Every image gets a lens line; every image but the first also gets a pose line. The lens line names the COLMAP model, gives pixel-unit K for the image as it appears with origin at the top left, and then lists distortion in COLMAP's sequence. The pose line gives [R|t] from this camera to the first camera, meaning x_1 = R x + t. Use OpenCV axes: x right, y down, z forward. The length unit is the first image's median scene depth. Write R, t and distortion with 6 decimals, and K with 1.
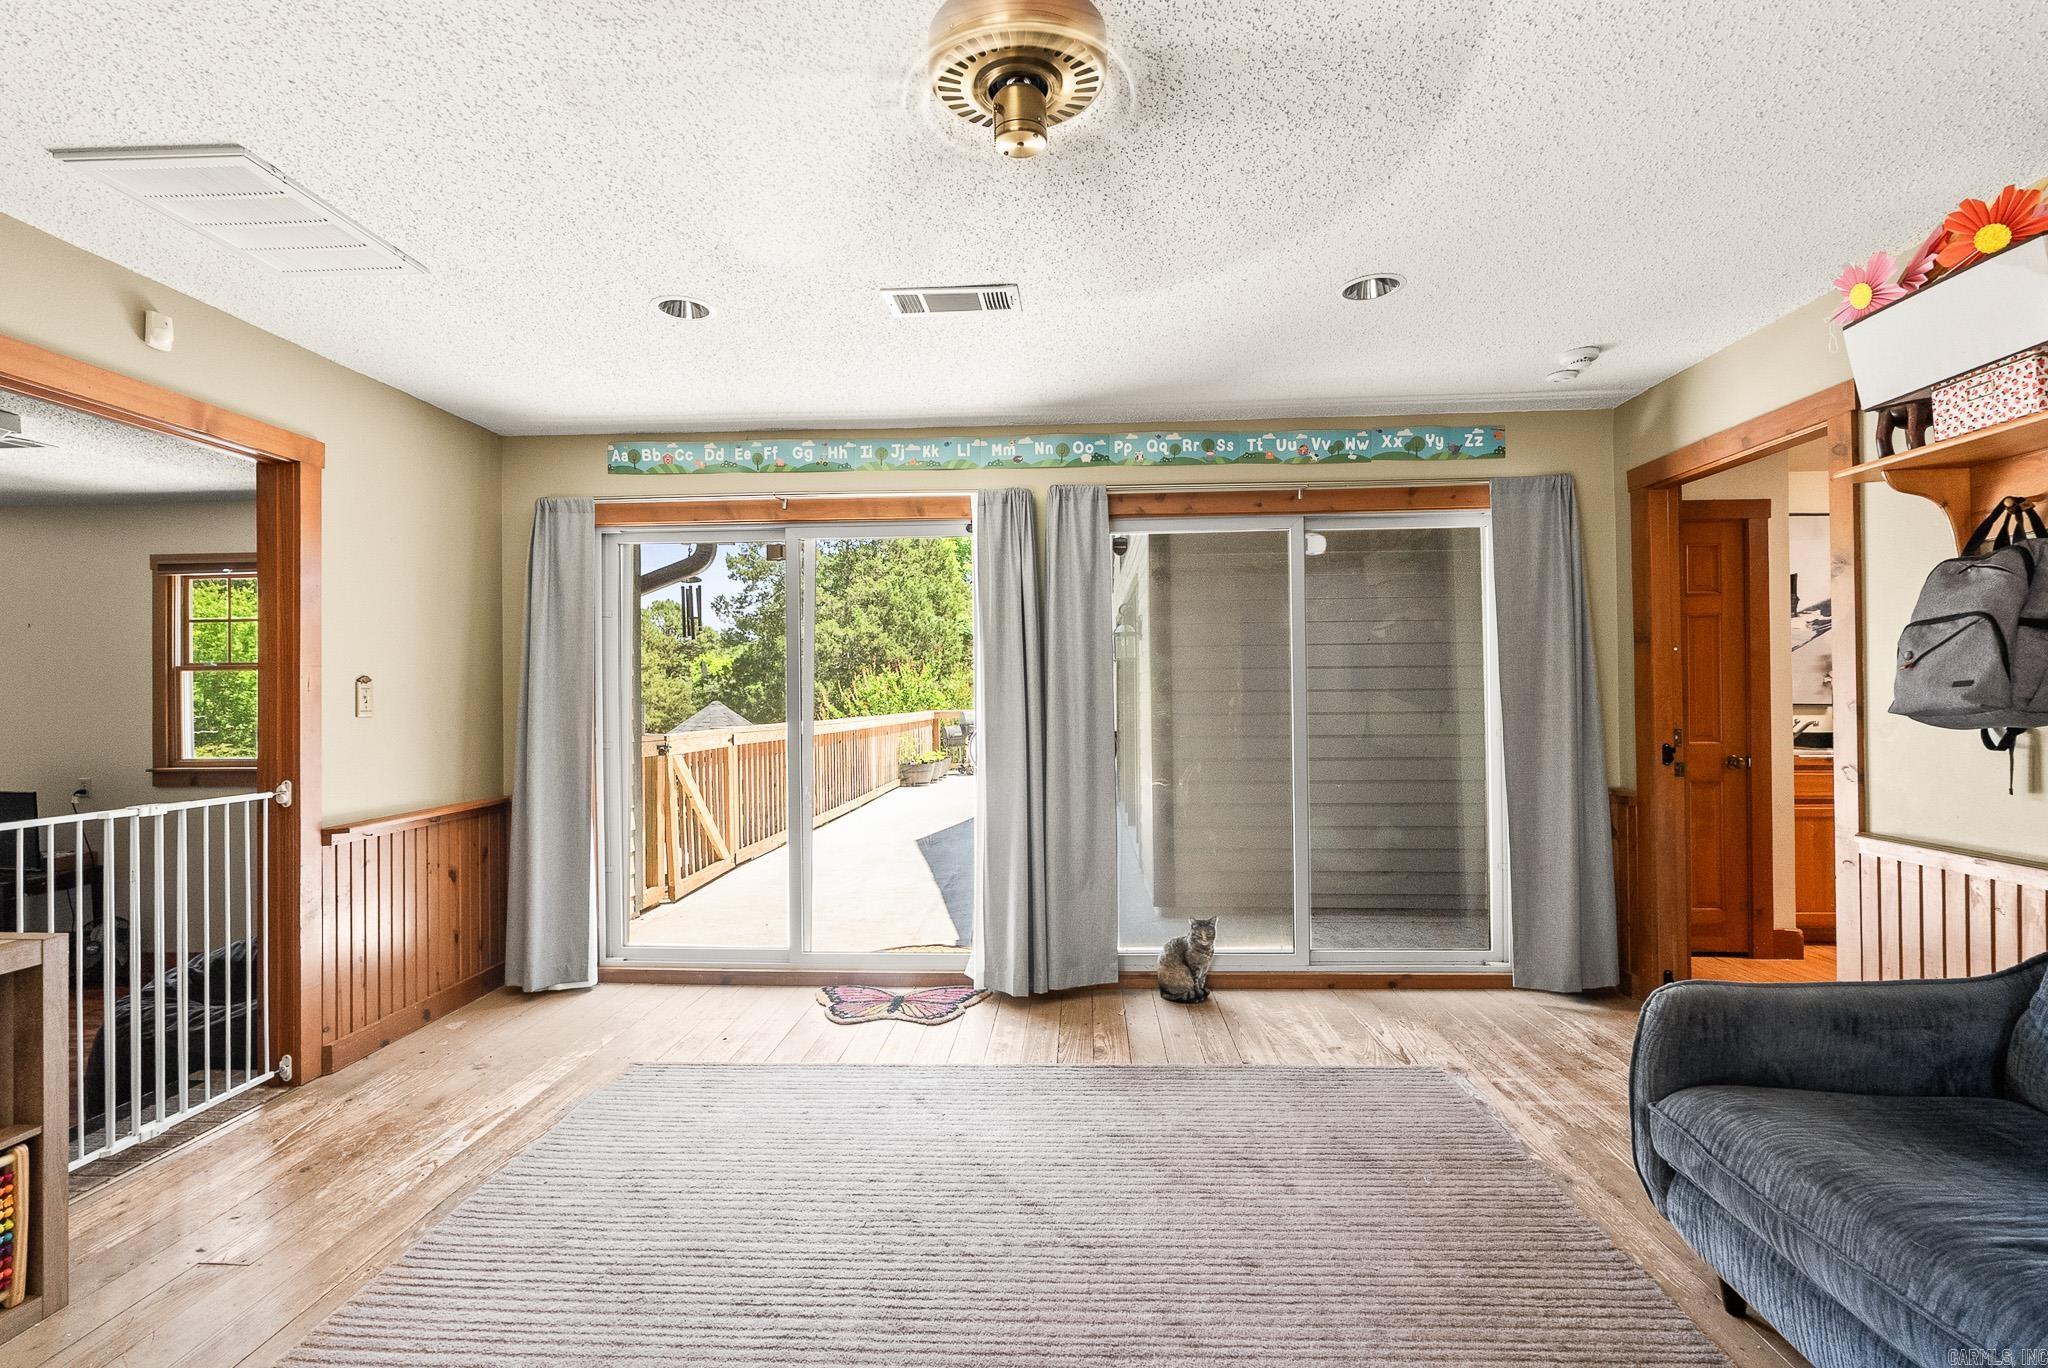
lens RADIAL K [[939.5, 0, 1029.0], [0, 939.5, 689.1], [0, 0, 1]] dist [-0.002294, 0.000930]
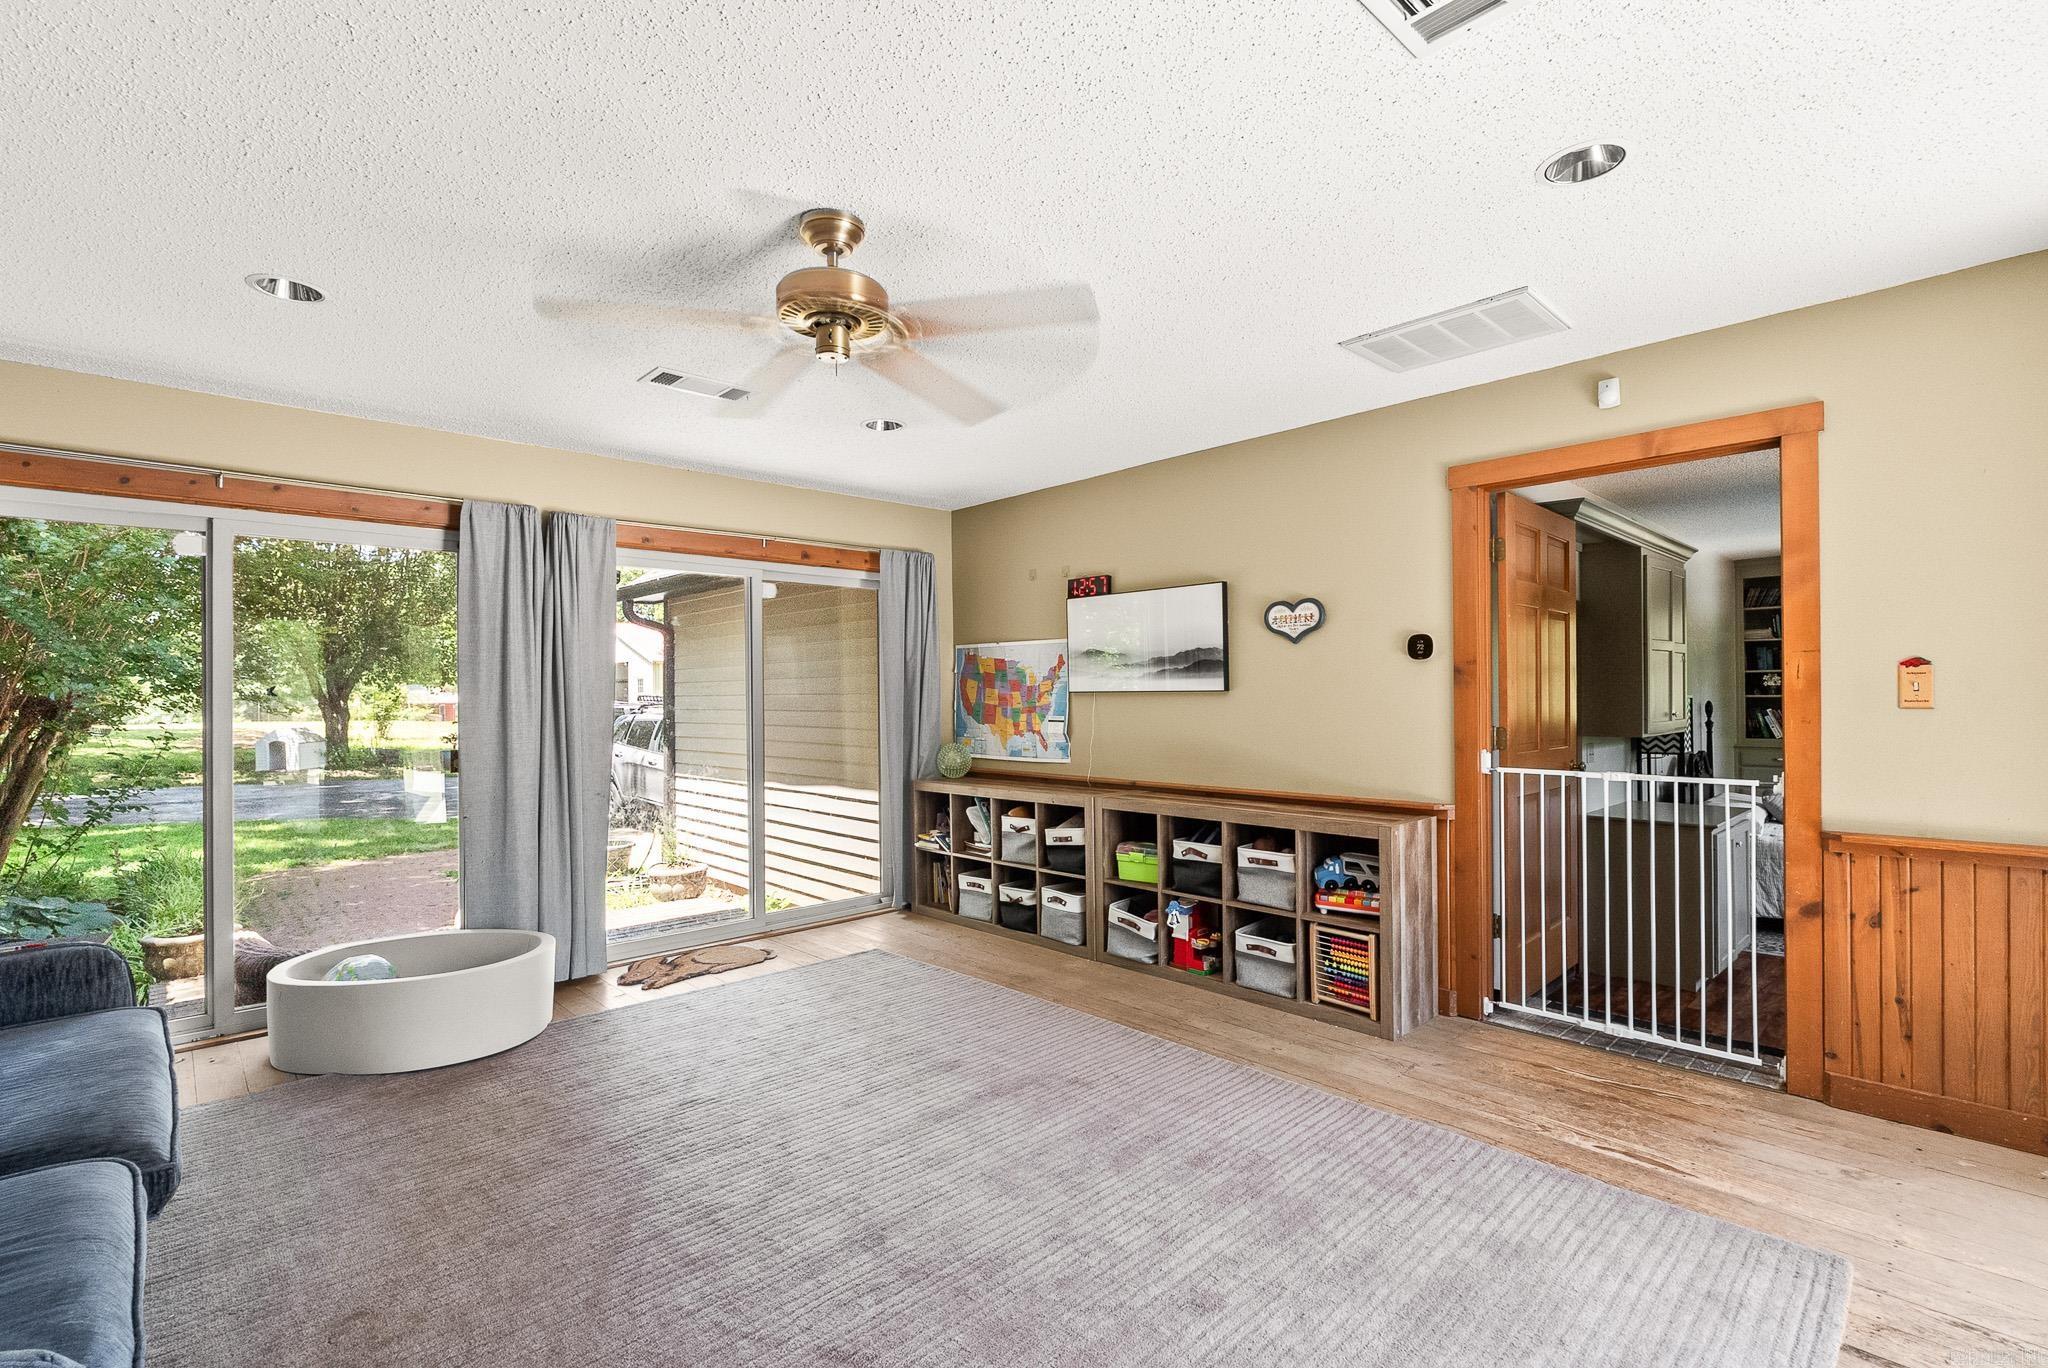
lens RADIAL K [[939.5, 0, 1022.4], [0, 939.5, 690.7], [0, 0, 1]] dist [-0.002294, 0.000930]
pose [[-0.687392, 0.016239, -0.726105, 0.481121], [0.021073, 0.999775, 0.002410, -0.004811], [0.725981, -0.013644, -0.687579, 1.189209]]
